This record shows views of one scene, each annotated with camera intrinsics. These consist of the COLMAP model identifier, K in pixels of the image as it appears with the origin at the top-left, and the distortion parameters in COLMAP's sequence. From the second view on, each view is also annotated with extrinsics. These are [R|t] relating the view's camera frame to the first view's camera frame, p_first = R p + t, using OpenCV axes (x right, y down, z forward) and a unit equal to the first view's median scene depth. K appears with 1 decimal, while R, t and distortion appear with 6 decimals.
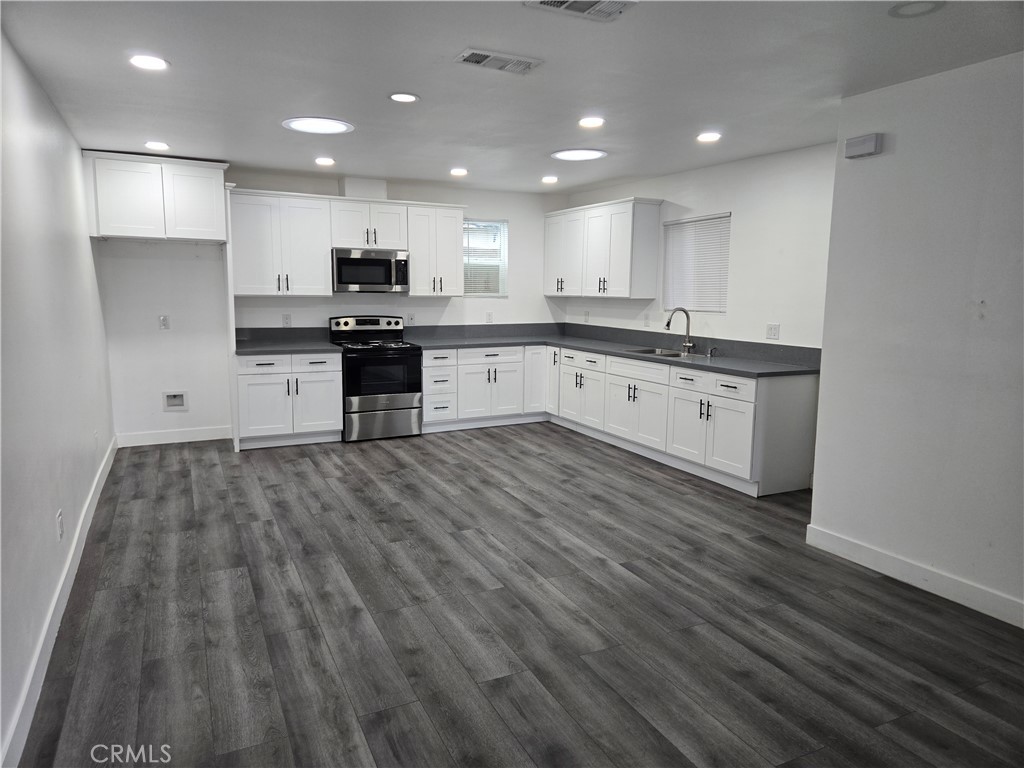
lens RADIAL K [[680.9, 0, 512.0], [0, 680.9, 384.0], [0, 0, 1]] dist [0.004782, -0.000184]
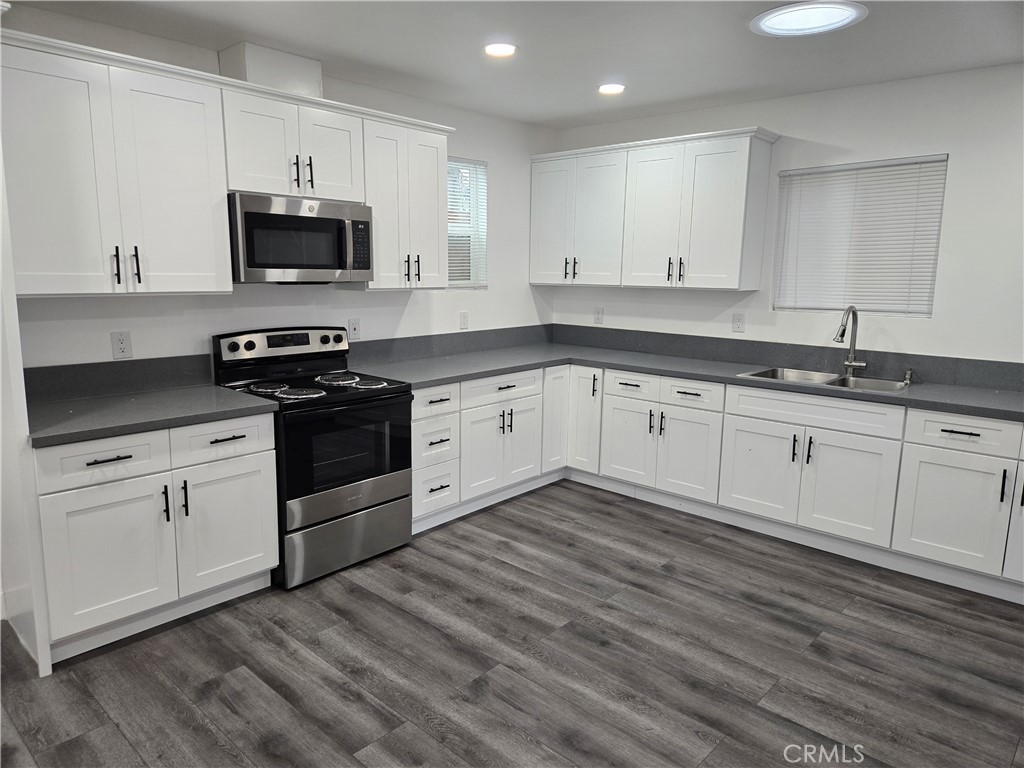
lens RADIAL K [[675.3, 0, 492.5], [0, 675.3, 386.1], [0, 0, 1]] dist [0.004634, -0.000803]
pose [[0.936042, -0.060070, 0.346722, -0.256084], [0.047018, 0.997837, 0.045943, -0.074789], [-0.348732, -0.026702, 0.936842, 0.476074]]
